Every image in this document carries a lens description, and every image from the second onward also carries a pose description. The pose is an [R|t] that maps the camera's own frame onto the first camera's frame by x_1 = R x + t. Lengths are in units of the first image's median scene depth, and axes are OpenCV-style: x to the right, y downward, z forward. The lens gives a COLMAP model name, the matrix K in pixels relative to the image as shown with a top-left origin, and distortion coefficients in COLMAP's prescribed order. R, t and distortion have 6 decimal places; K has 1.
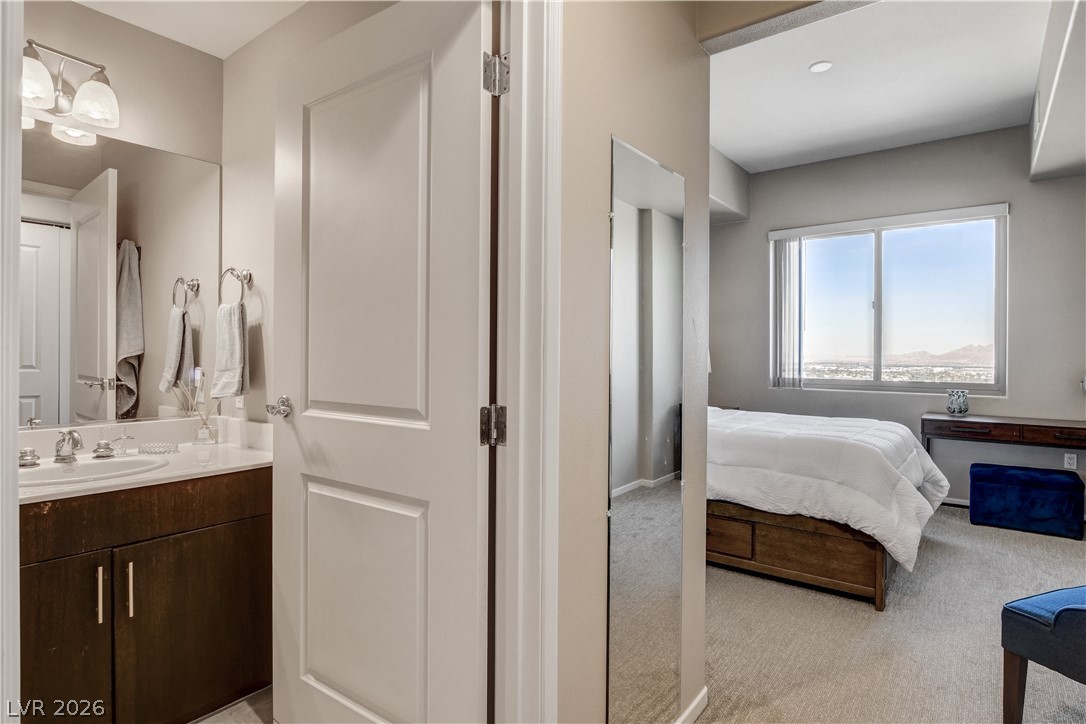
lens RADIAL K [[560.0, 0, 546.3], [0, 560.0, 355.8], [0, 0, 1]] dist [-0.014291, -0.000756]
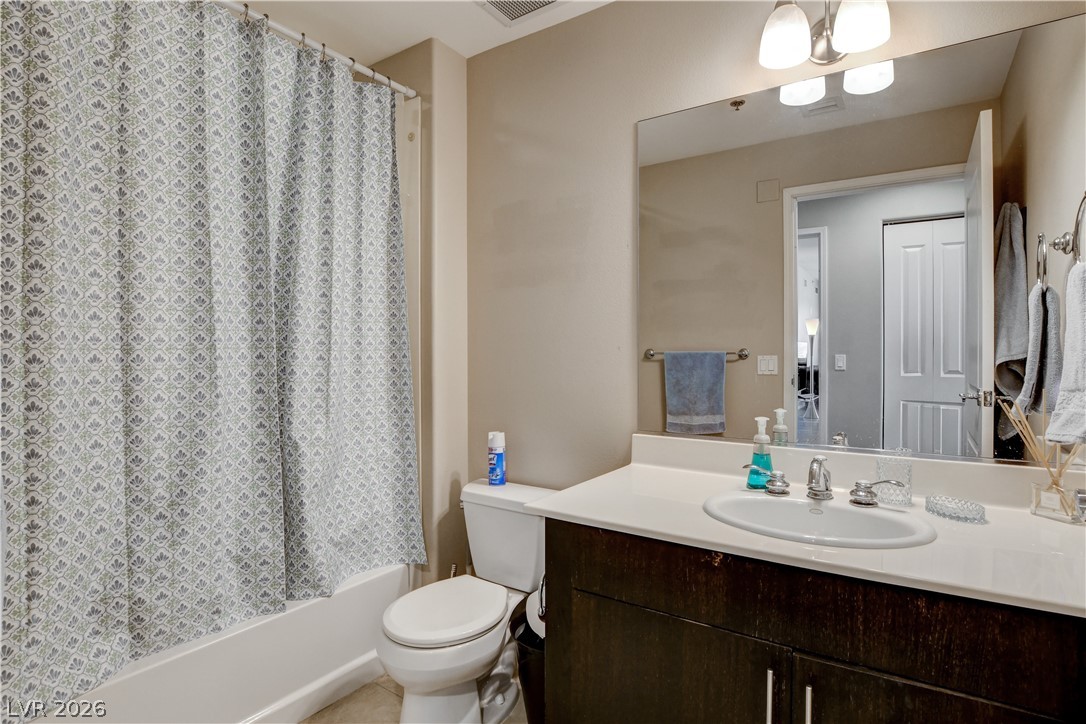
lens RADIAL K [[568.0, 0, 543.8], [0, 568.0, 357.9], [0, 0, 1]] dist [-0.020918, -0.001325]
pose [[0.068784, 0.000682, -0.997631, -0.098487], [-0.004518, 0.999990, 0.000372, -0.001440], [0.997621, 0.004482, 0.068786, 0.487577]]
